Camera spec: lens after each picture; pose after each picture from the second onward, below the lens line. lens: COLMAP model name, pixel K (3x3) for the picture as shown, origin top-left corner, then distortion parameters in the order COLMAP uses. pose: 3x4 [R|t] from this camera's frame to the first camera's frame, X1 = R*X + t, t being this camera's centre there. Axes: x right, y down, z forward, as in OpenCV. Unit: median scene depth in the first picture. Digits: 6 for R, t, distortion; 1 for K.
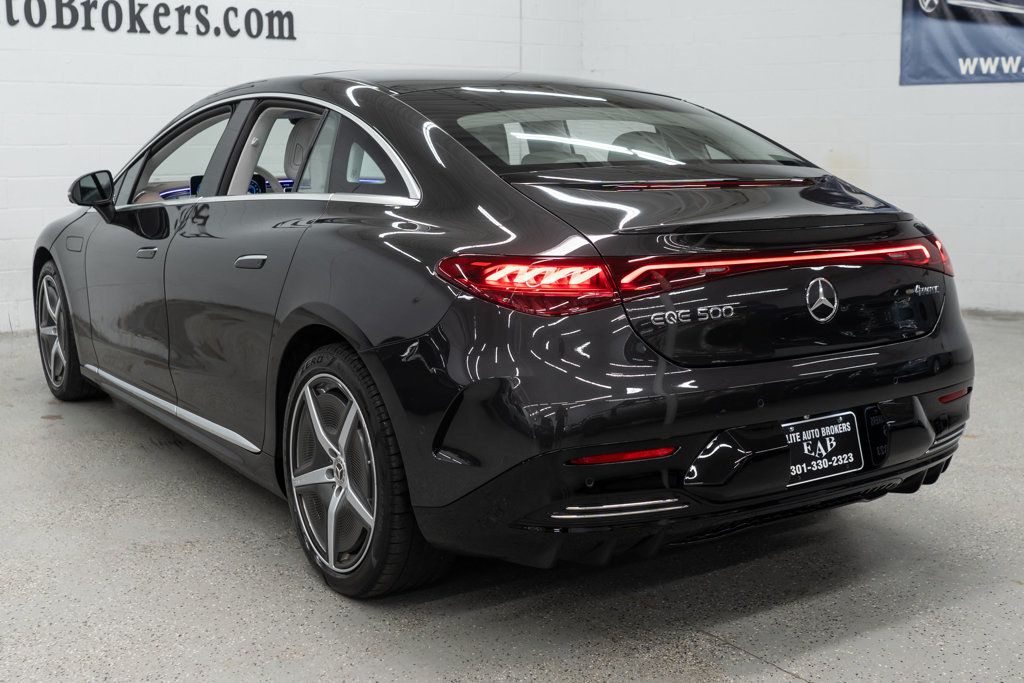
lens RADIAL K [[1241.3, 0, 512.0], [0, 1241.3, 341.5], [0, 0, 1]] dist [-0.019747, -0.014542]
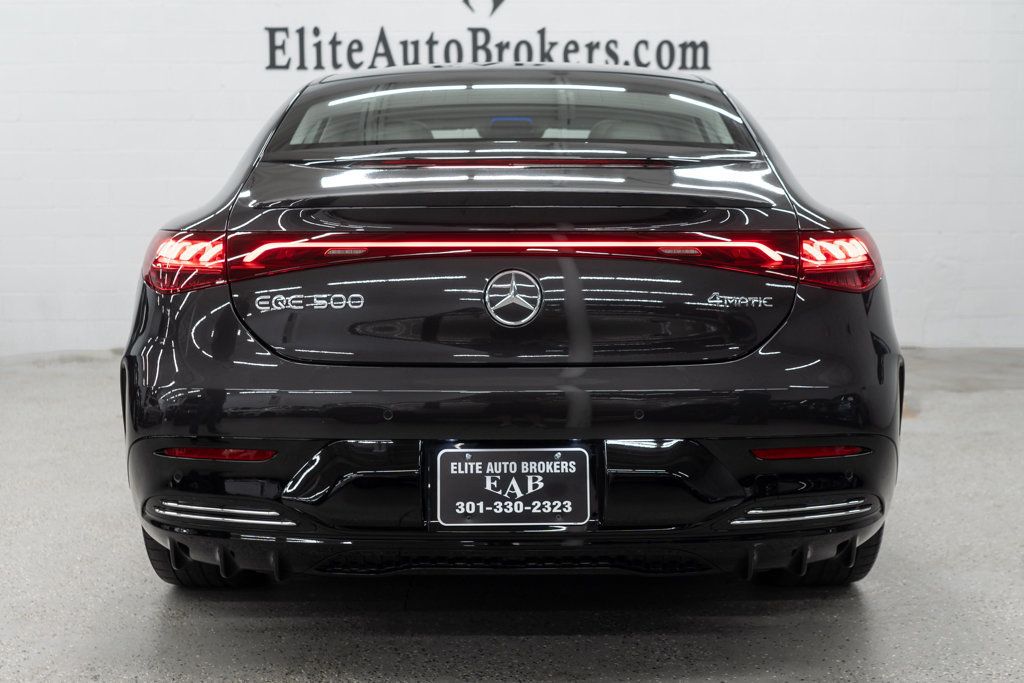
lens RADIAL K [[1241.3, 0, 512.0], [0, 1241.3, 341.5], [0, 0, 1]] dist [-0.019747, -0.014542]
pose [[0.824648, 0.061116, -0.562335, 0.686166], [-0.089555, 0.995714, -0.023112, 0.012273], [0.558513, 0.069419, 0.826586, 0.339660]]
